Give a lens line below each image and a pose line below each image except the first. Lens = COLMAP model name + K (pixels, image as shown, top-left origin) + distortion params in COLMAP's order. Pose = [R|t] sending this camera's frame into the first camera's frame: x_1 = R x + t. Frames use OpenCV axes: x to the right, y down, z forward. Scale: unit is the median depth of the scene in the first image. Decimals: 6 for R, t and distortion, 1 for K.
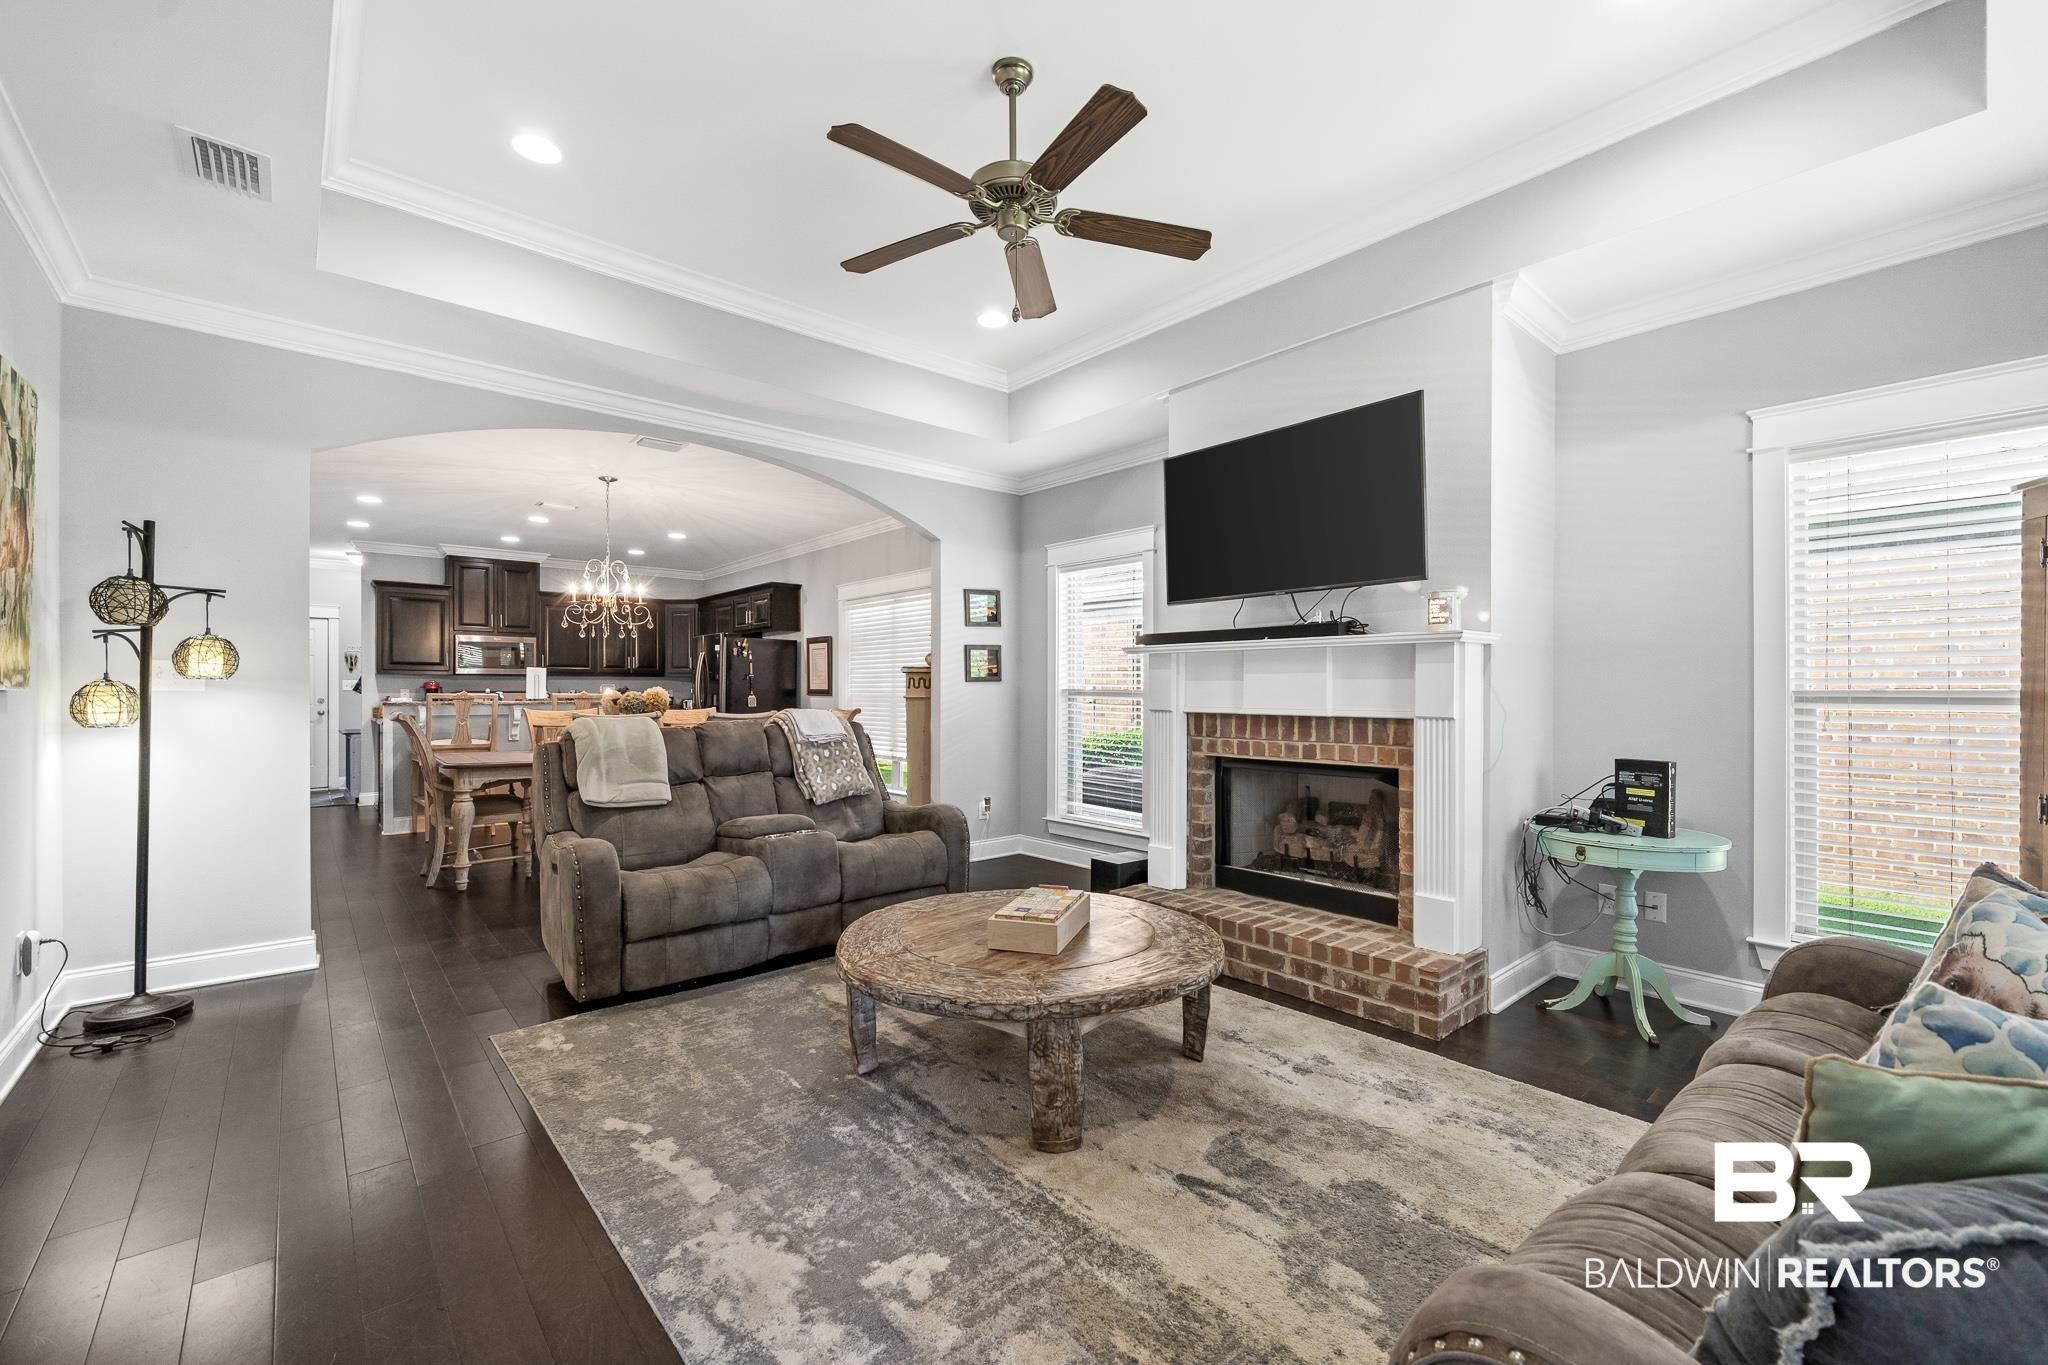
lens RADIAL K [[838.8, 0, 1018.3], [0, 838.8, 684.7], [0, 0, 1]] dist [-0.008064, 0.000241]
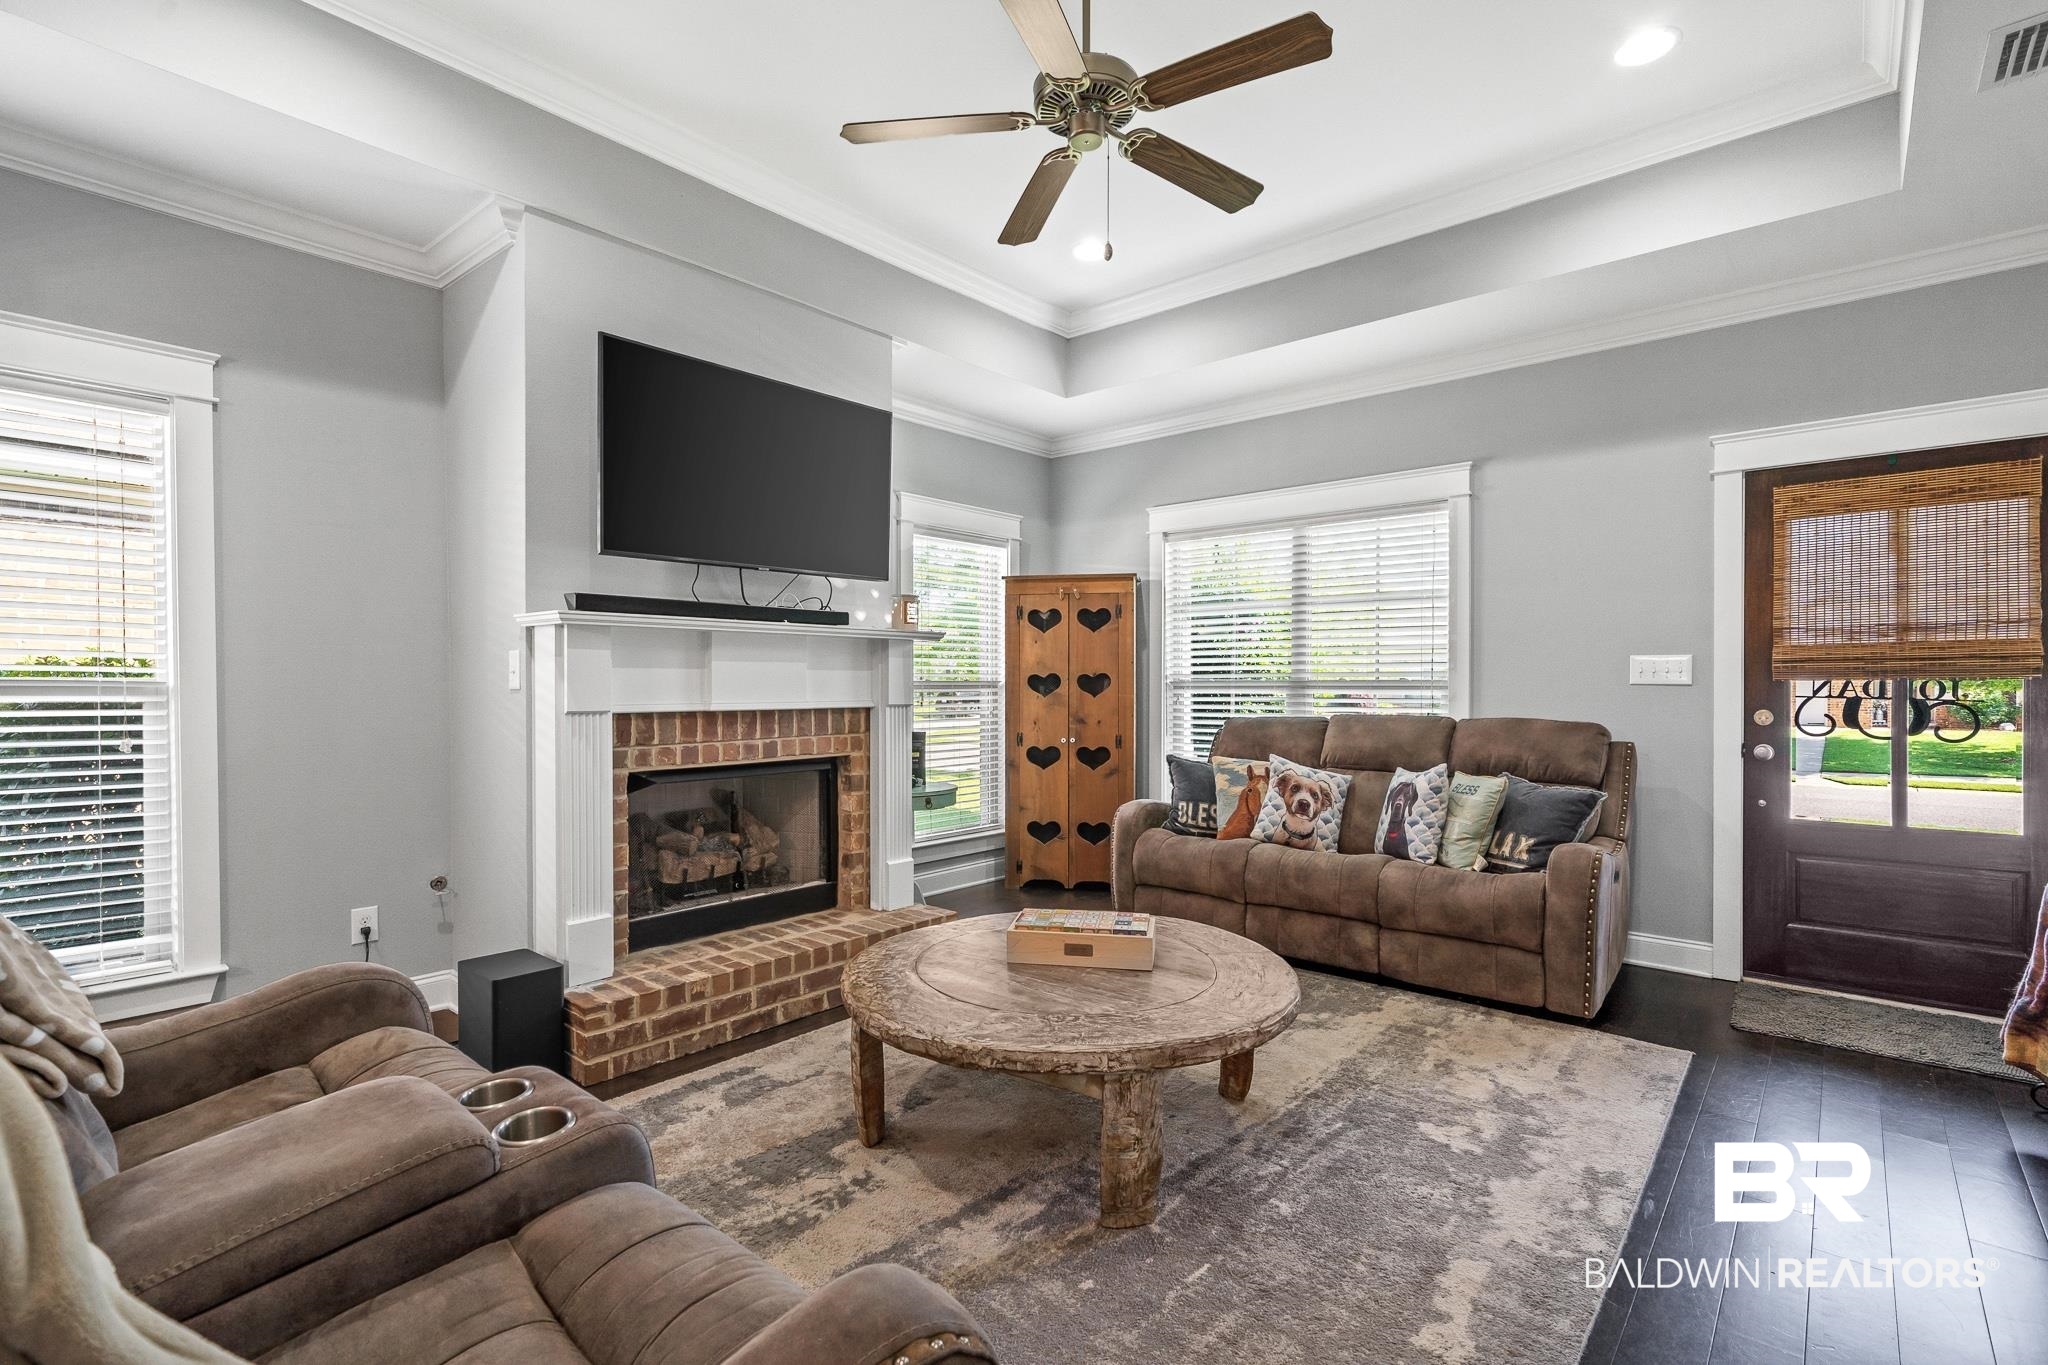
lens RADIAL K [[952.8, 0, 1021.4], [0, 952.8, 683.1], [0, 0, 1]] dist [0.005884, 0.000540]
pose [[-0.142291, -0.006075, 0.989806, -0.727133], [-0.008339, 0.999953, 0.004939, 0.001595], [-0.989790, -0.007551, -0.142335, 0.911069]]
